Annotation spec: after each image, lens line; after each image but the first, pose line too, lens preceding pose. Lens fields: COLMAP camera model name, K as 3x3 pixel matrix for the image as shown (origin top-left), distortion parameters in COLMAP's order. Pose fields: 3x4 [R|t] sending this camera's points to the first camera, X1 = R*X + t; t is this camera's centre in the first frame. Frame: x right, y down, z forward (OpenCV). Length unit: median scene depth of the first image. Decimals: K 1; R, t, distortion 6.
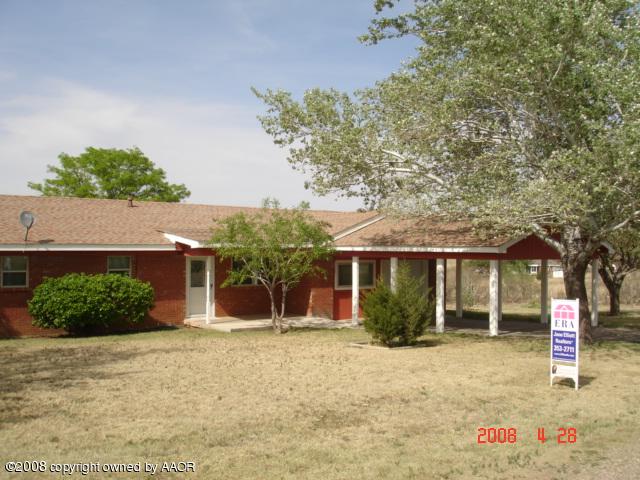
lens RADIAL K [[734.7, 0, 320.0], [0, 734.7, 240.0], [0, 0, 1]] dist [-0.108934, -0.047775]
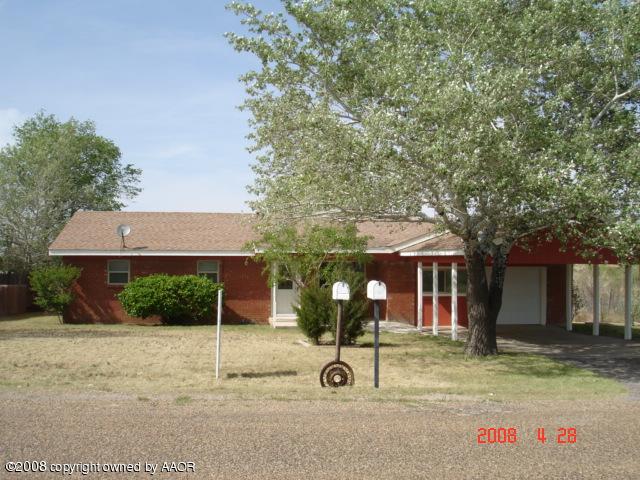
lens RADIAL K [[734.7, 0, 320.0], [0, 734.7, 240.0], [0, 0, 1]] dist [-0.108934, -0.047775]
pose [[0.855703, -0.014887, -0.517254, 0.527124], [0.005548, 0.999793, -0.019597, 0.014088], [0.517438, 0.013900, 0.855608, 0.083042]]
